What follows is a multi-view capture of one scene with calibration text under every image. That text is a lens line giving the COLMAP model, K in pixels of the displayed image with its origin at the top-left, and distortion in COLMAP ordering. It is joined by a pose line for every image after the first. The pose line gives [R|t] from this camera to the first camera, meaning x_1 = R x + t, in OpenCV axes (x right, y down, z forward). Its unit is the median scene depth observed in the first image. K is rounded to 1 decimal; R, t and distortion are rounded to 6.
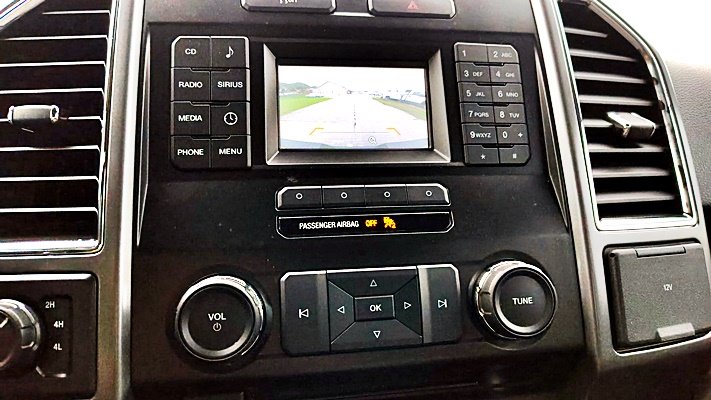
lens RADIAL K [[487.1, 0, 359.4], [0, 487.1, 205.4], [0, 0, 1]] dist [-0.001526, -0.005938]
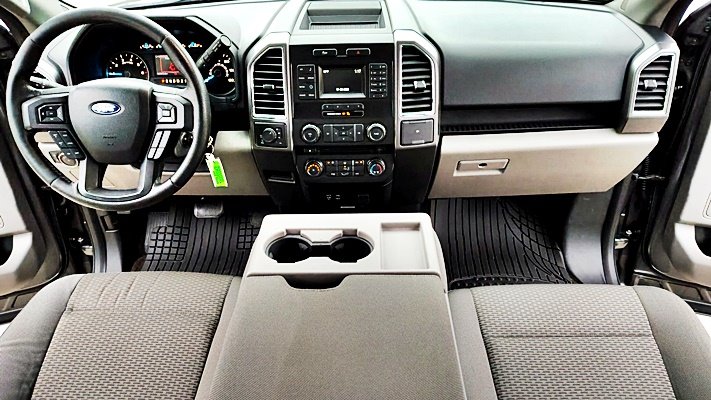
lens RADIAL K [[496.9, 0, 347.2], [0, 496.9, 211.5], [0, 0, 1]] dist [0.000238, -0.001138]
pose [[0.983047, 0.087232, -0.161271, 0.832327], [-0.002534, 0.885954, 0.463766, -1.224634], [0.183334, -0.455495, 0.871156, -3.192491]]
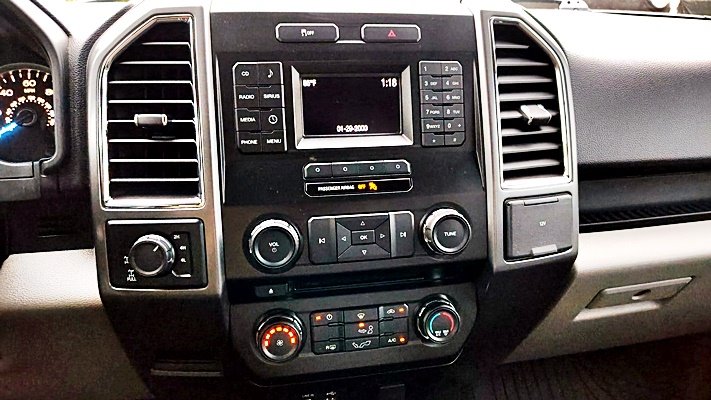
lens RADIAL K [[496.1, 0, 355.5], [0, 496.1, 200.0], [0, 0, 1]] dist [0.011898, 0.002673]
pose [[0.999579, 0.006271, 0.028332, -0.043214], [-0.012197, 0.976730, 0.214126, -0.273035], [-0.026329, -0.214382, 0.976395, -0.629354]]
